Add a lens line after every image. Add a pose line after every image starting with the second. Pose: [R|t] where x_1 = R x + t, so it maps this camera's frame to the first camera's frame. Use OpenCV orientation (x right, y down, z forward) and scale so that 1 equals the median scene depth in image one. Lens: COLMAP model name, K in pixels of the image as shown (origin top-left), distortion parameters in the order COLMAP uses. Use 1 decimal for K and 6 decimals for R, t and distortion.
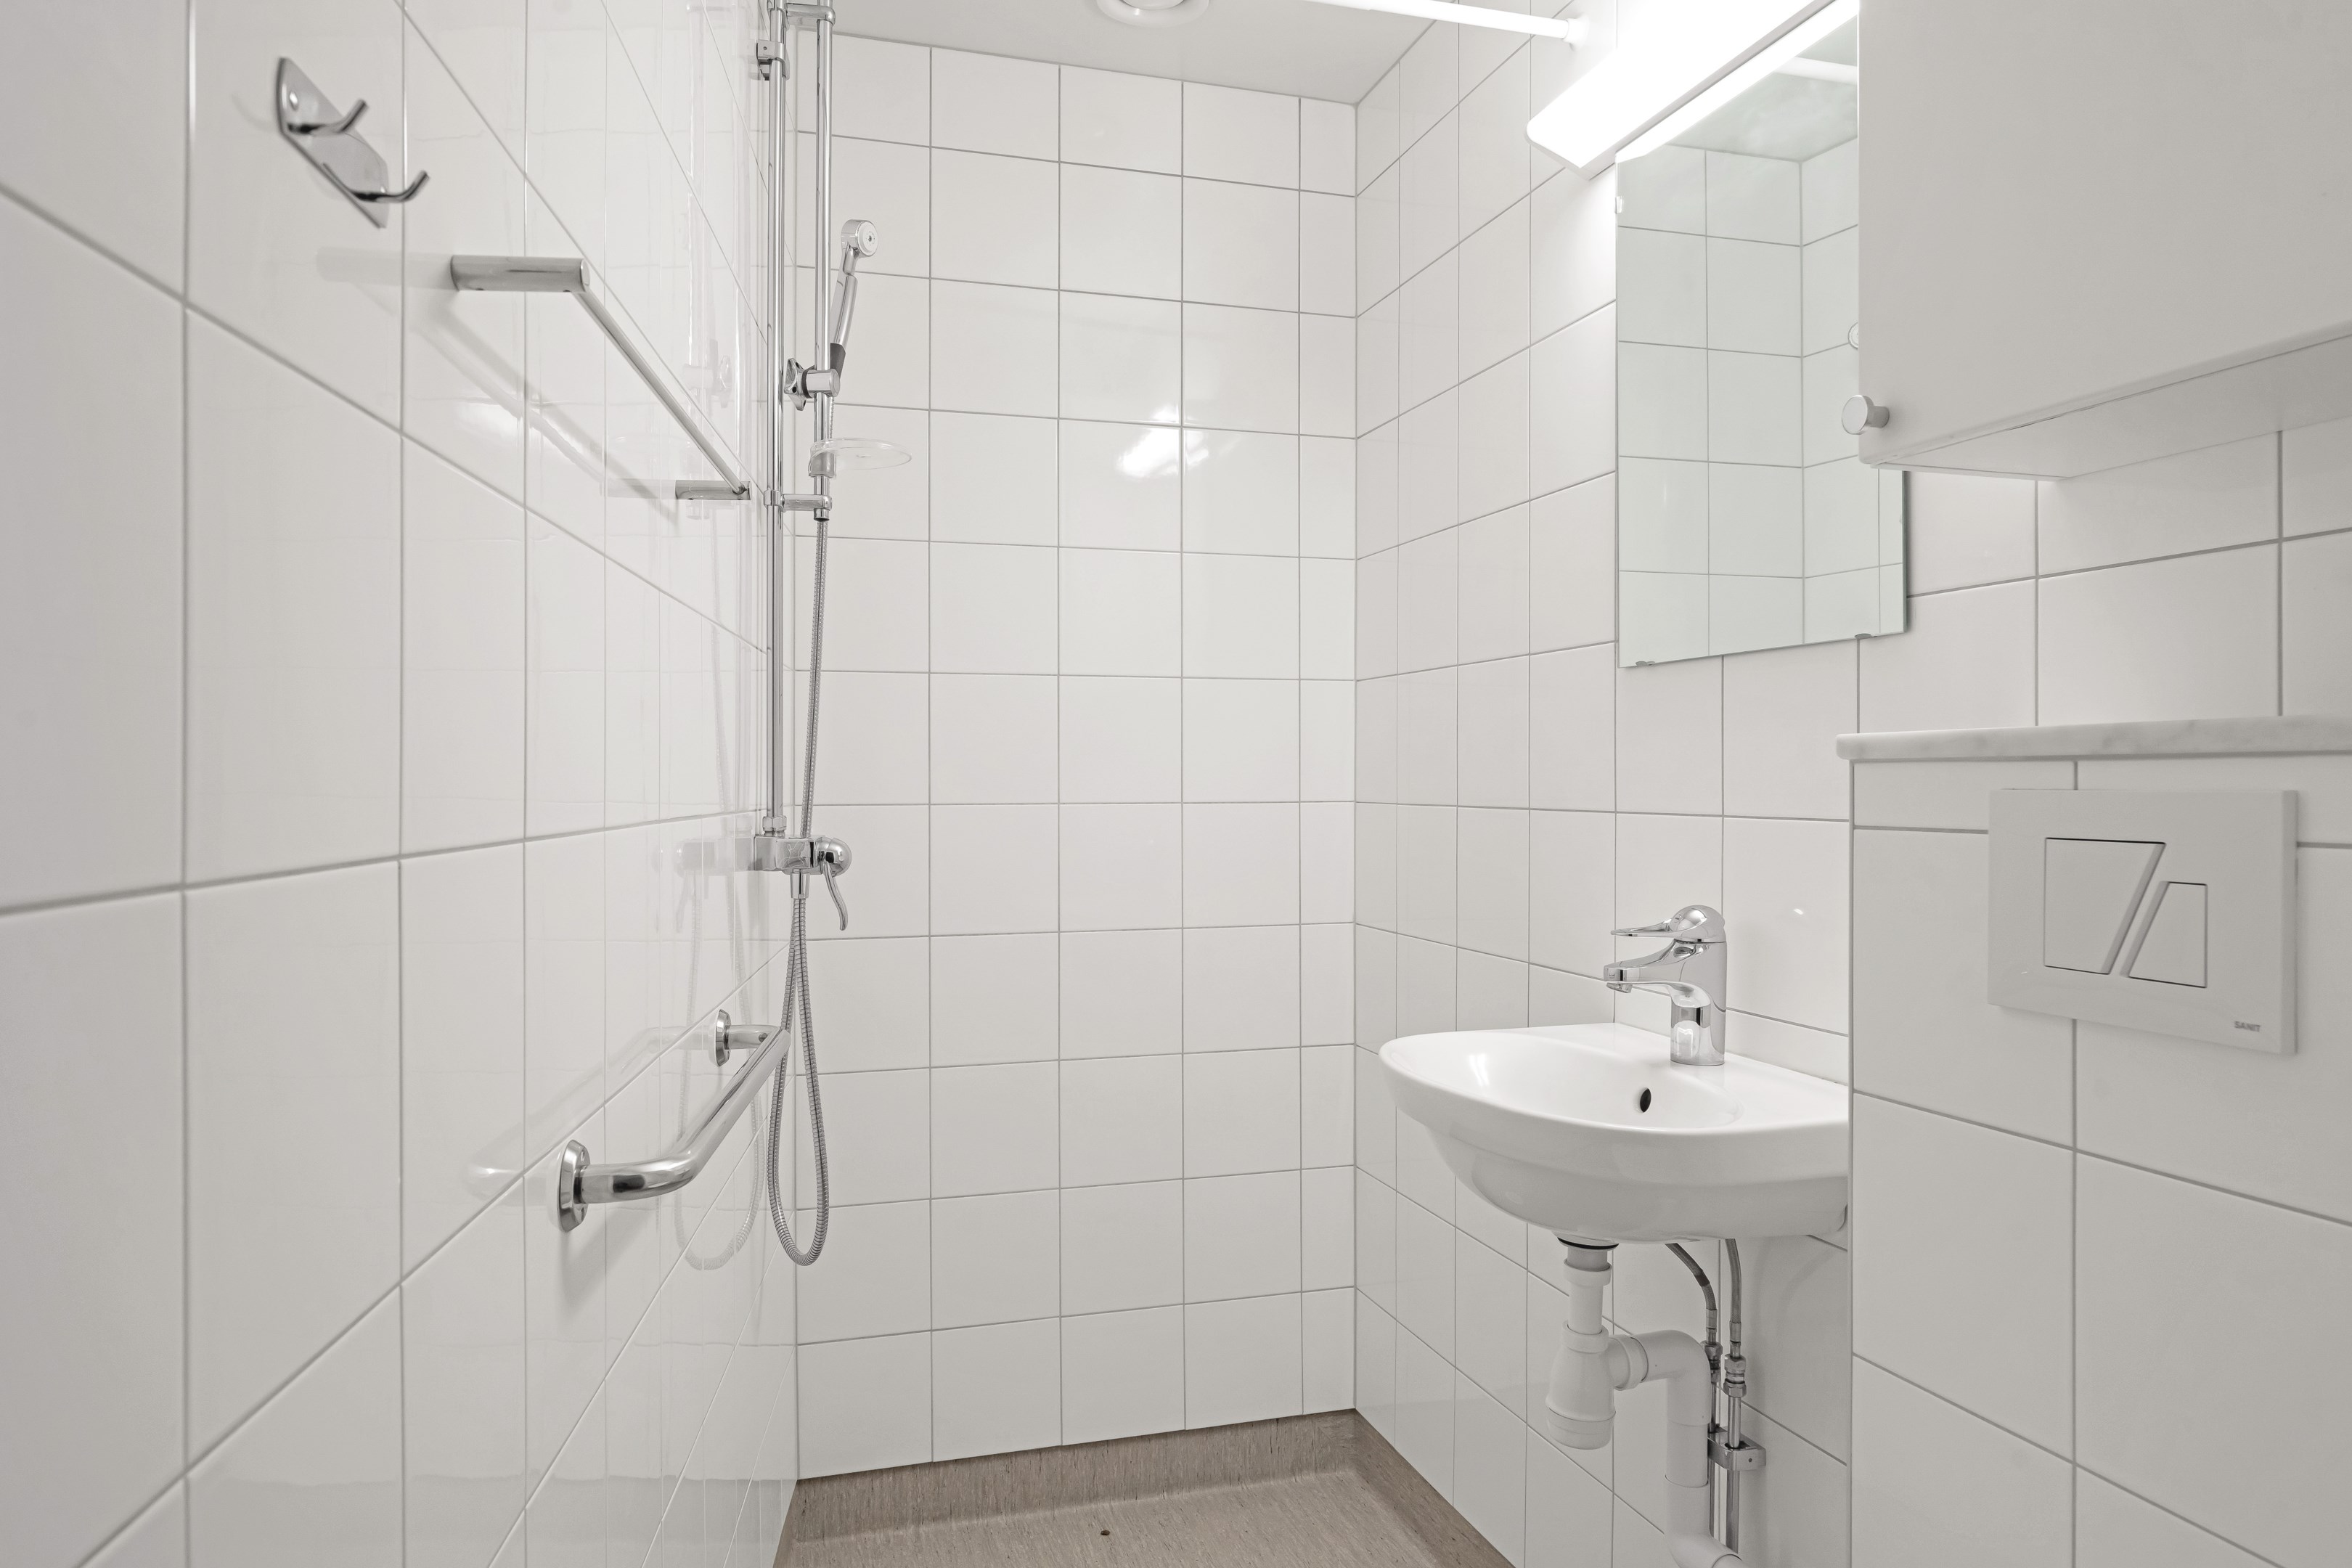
lens RADIAL K [[1556.4, 0, 1176.0], [0, 1556.4, 784.0], [0, 0, 1]] dist [0.000544, -0.000342]
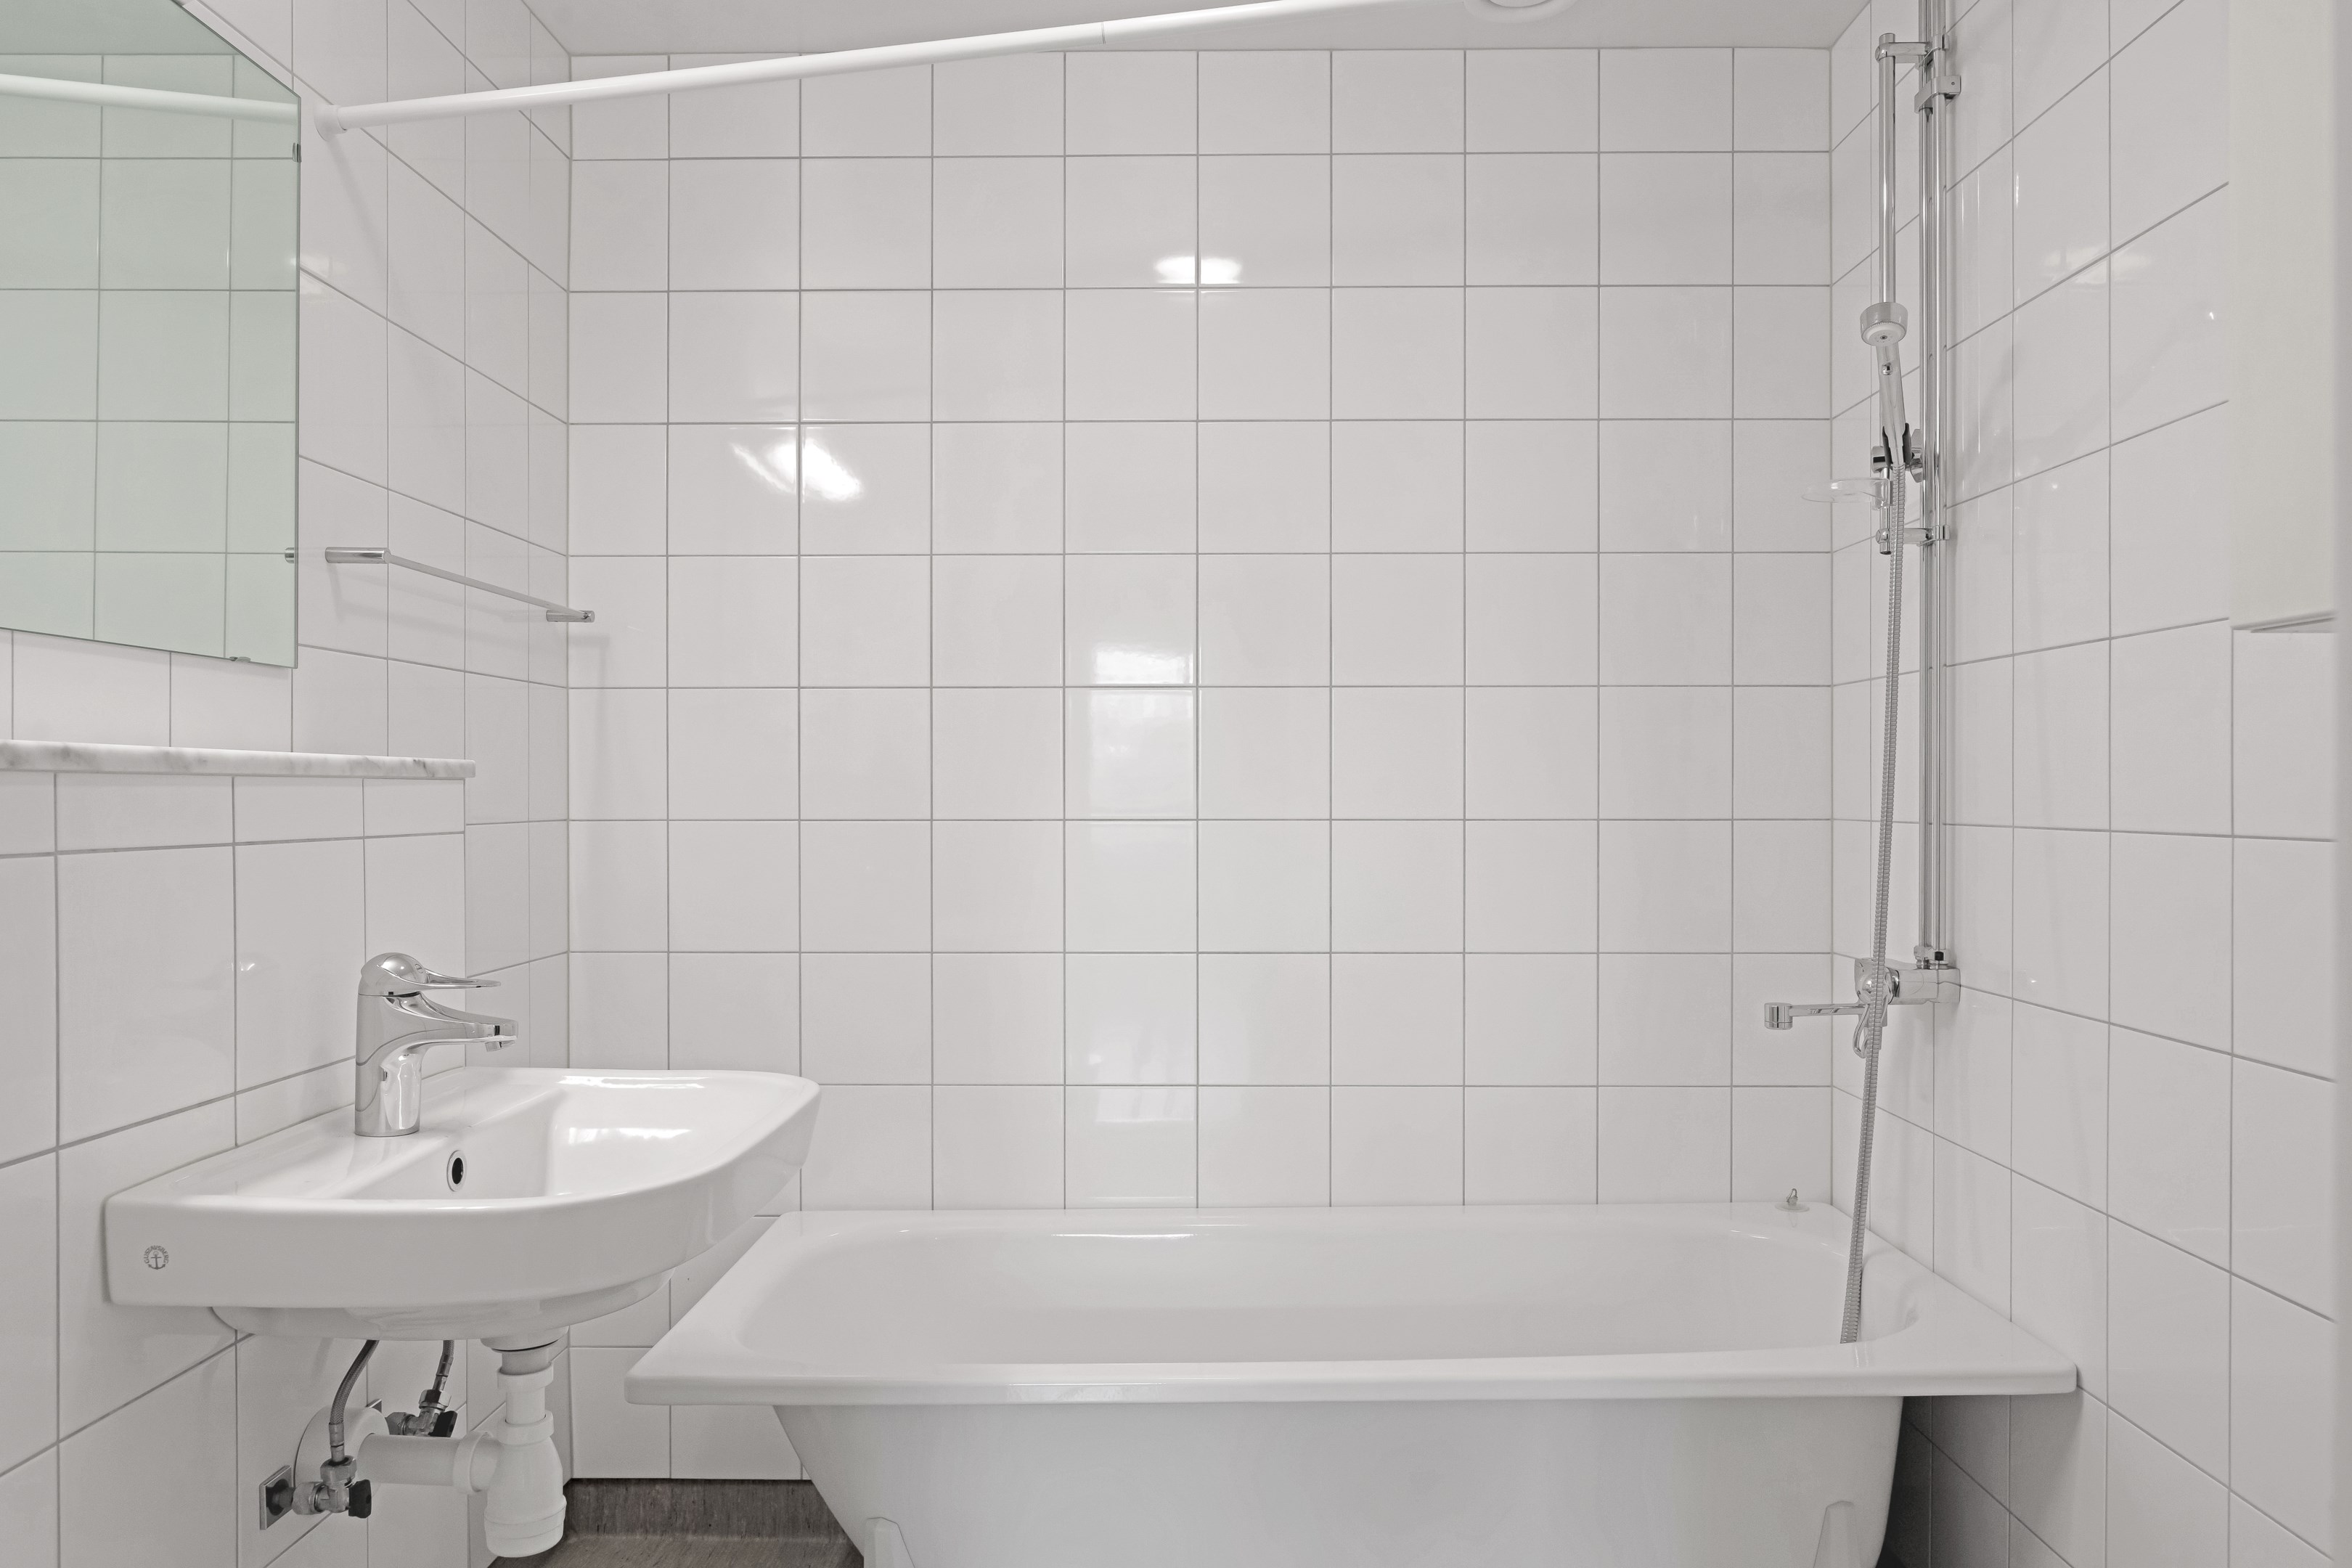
lens RADIAL K [[1609.4, 0, 1181.1], [0, 1609.4, 800.1], [0, 0, 1]] dist [-0.051532, 0.000806]
pose [[0.955834, 0.003671, -0.293884, 0.454694], [-0.002437, 0.999987, 0.004565, -0.006034], [0.293897, -0.003647, 0.955830, 0.122233]]
